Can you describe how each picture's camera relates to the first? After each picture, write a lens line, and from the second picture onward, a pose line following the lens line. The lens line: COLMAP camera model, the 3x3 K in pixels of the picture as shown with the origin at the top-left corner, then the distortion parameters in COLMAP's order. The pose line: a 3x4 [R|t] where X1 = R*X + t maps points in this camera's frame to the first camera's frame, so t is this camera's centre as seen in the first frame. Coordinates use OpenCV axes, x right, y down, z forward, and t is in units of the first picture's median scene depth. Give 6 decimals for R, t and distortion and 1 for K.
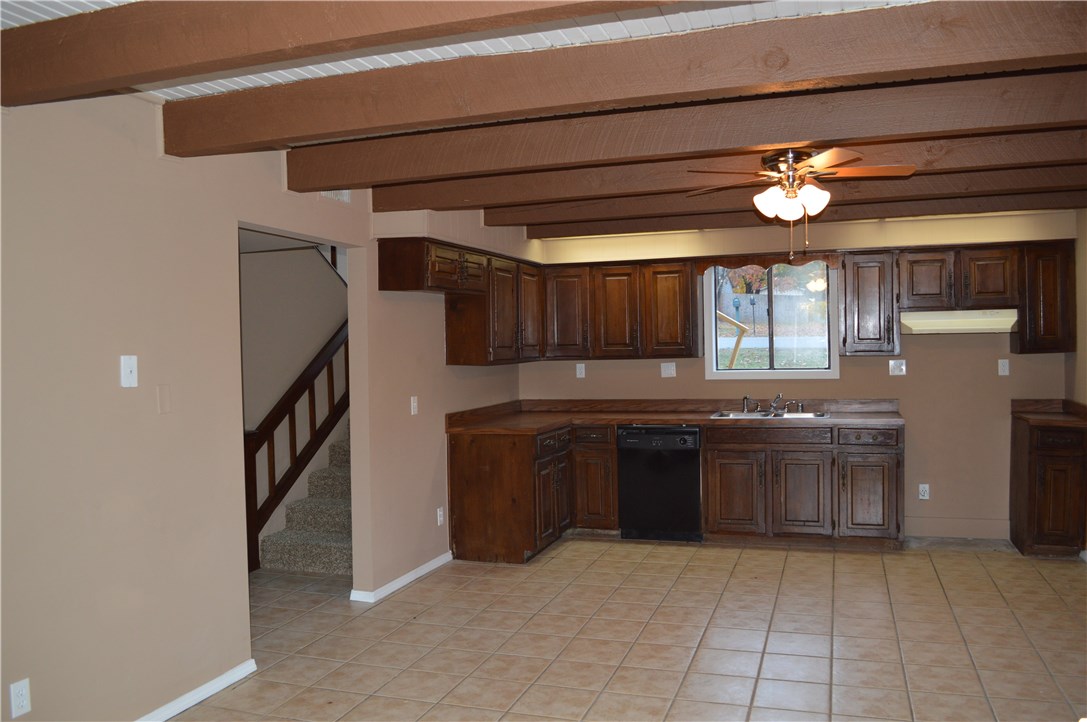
lens RADIAL K [[871.8, 0, 540.5], [0, 871.8, 365.0], [0, 0, 1]] dist [-0.074498, 0.005676]
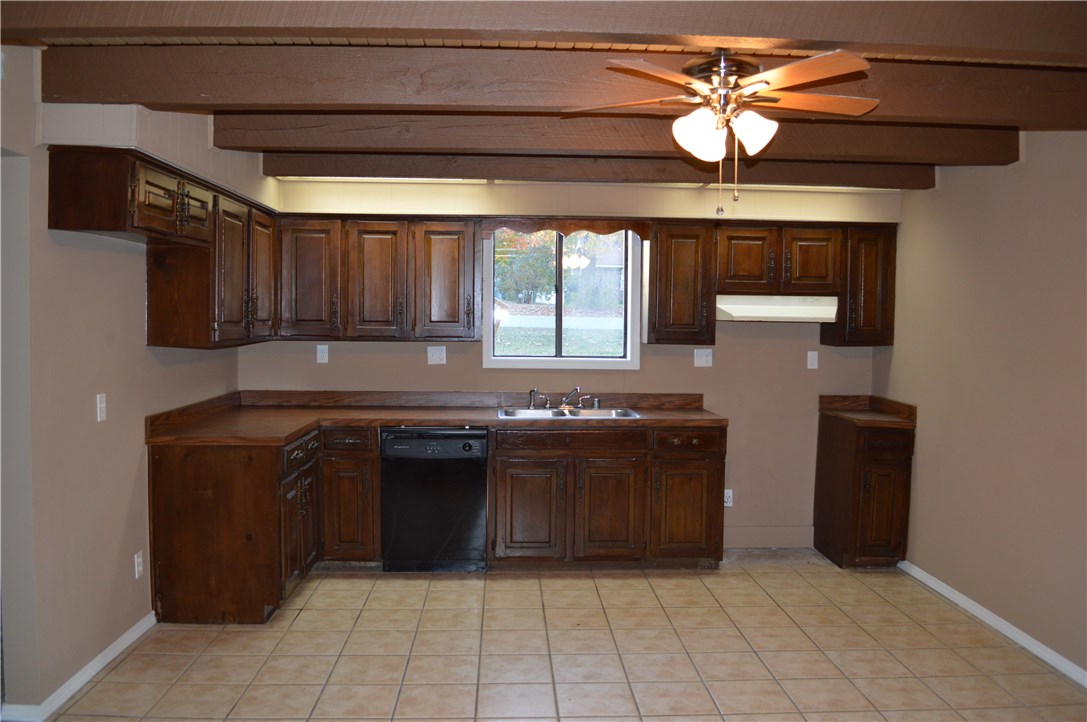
lens RADIAL K [[871.8, 0, 540.5], [0, 871.8, 365.0], [0, 0, 1]] dist [-0.074498, 0.005676]
pose [[0.930839, 0.011668, 0.365242, -0.066560], [-0.022278, 0.999443, 0.024848, -0.008727], [-0.364749, -0.031267, 0.930581, 0.251526]]
